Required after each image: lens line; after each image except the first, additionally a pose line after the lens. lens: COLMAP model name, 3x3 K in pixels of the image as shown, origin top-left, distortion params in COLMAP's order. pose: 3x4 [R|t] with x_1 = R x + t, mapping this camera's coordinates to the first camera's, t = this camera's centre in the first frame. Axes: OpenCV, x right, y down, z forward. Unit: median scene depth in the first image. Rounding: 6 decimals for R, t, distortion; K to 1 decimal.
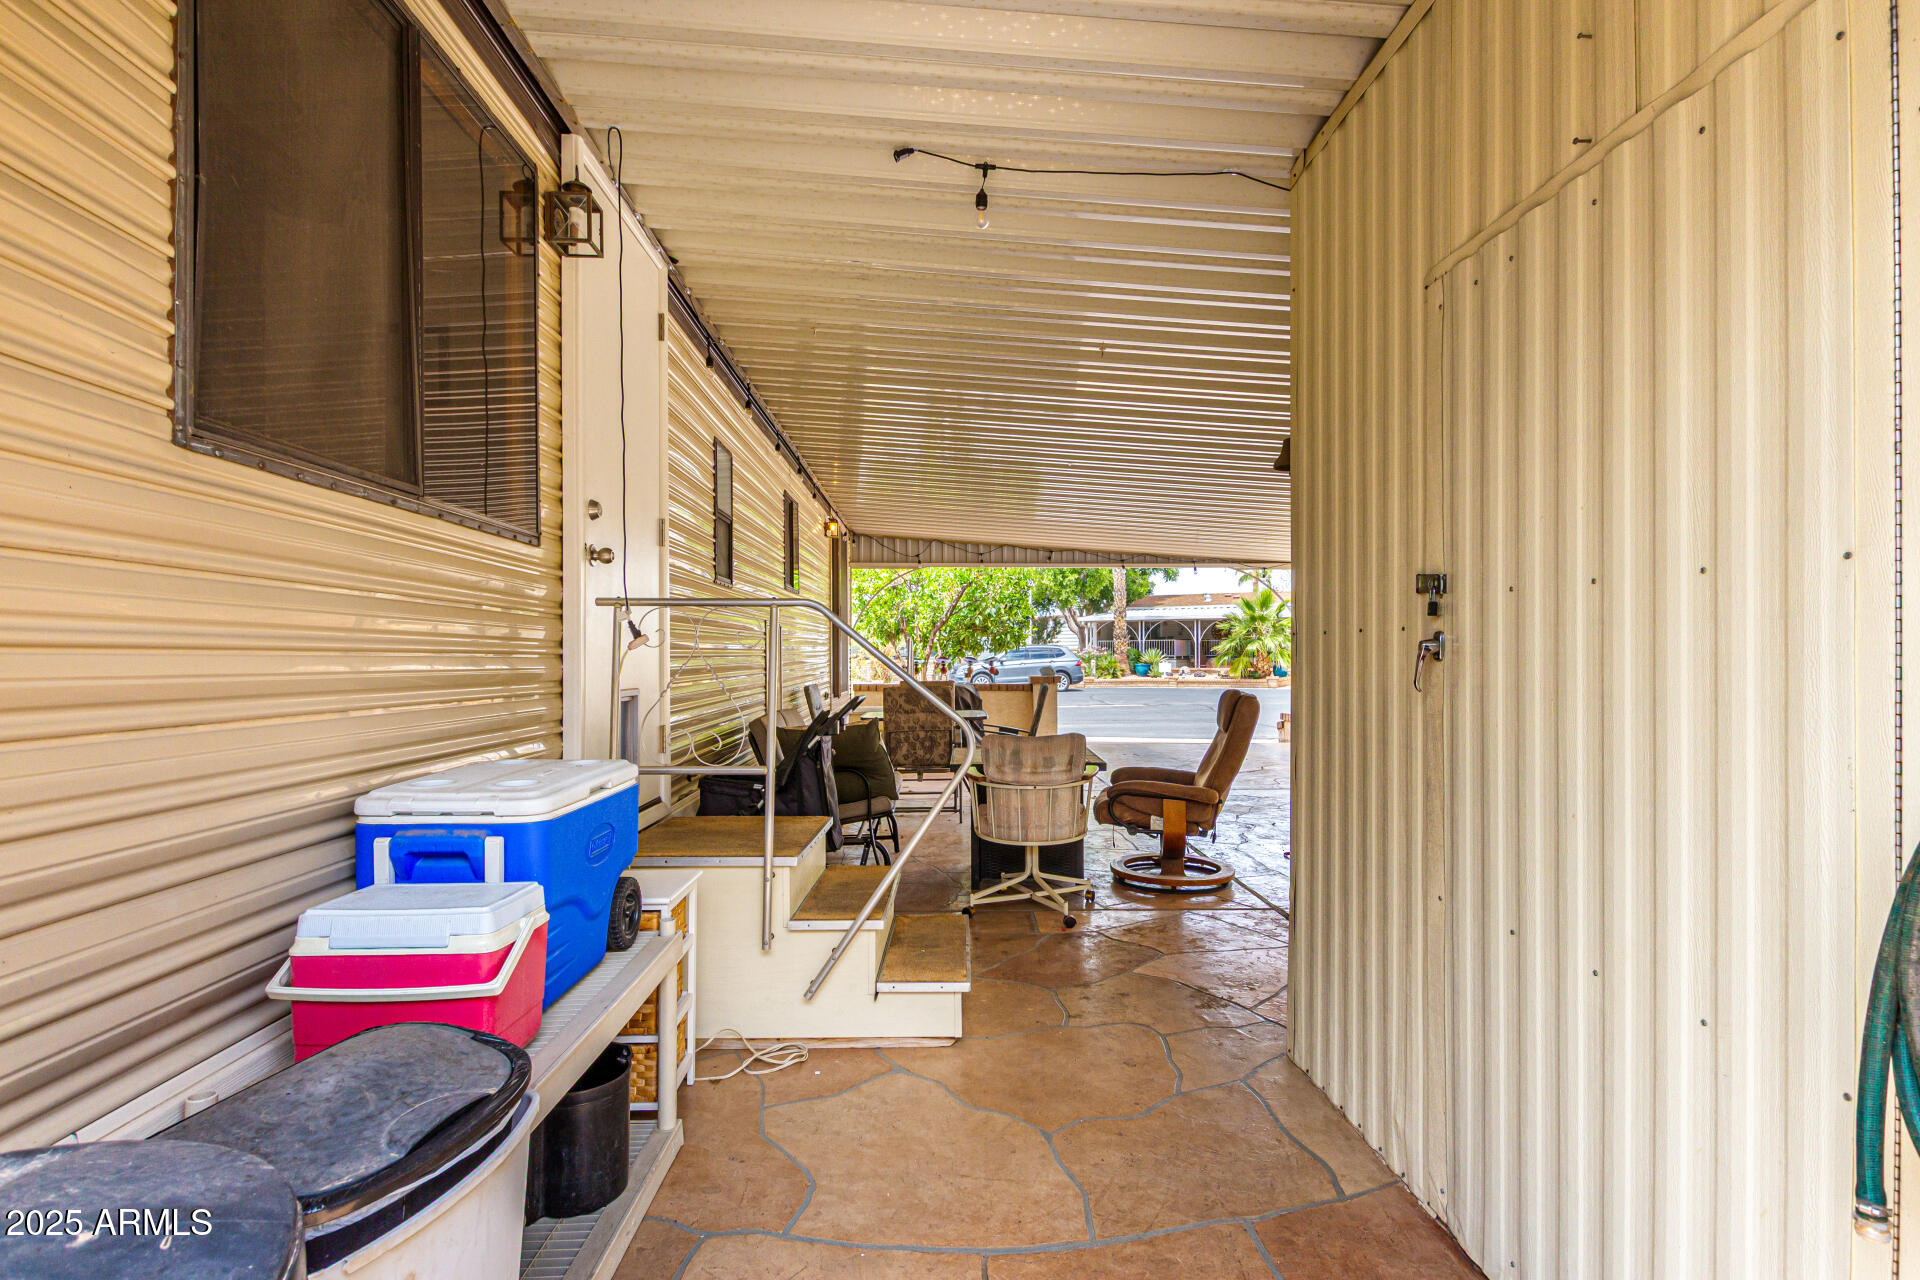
lens RADIAL K [[921.6, 0, 956.0], [0, 921.6, 647.8], [0, 0, 1]] dist [0.000310, 0.000010]
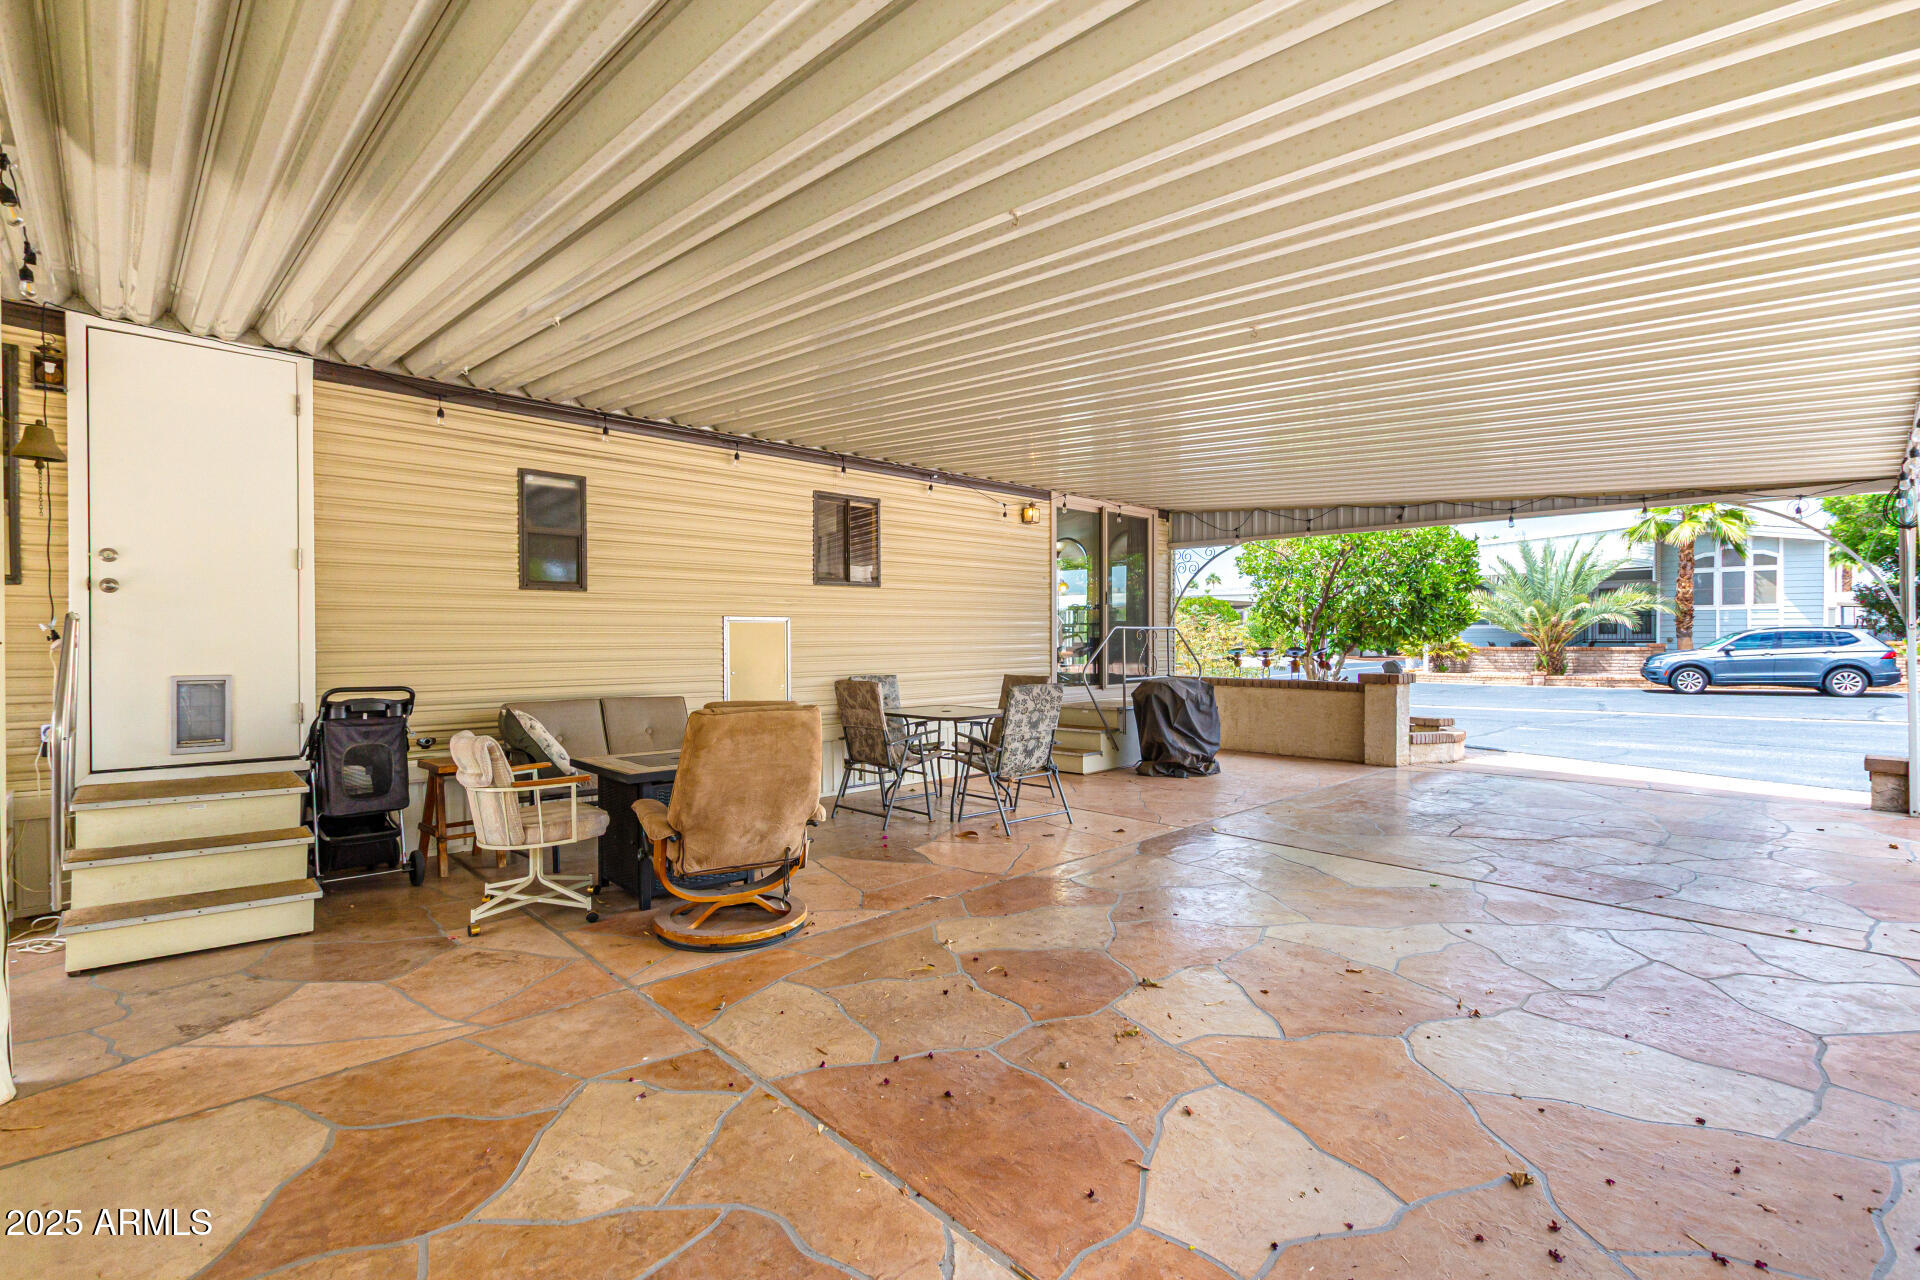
lens RADIAL K [[877.2, 0, 958.0], [0, 877.2, 638.8], [0, 0, 1]] dist [0.000386, 0.000060]
pose [[0.678908, 0.000296, -0.734223, 0.381989], [0.005530, 0.999969, 0.005517, -0.003841], [0.734203, -0.007805, 0.678885, 0.250665]]
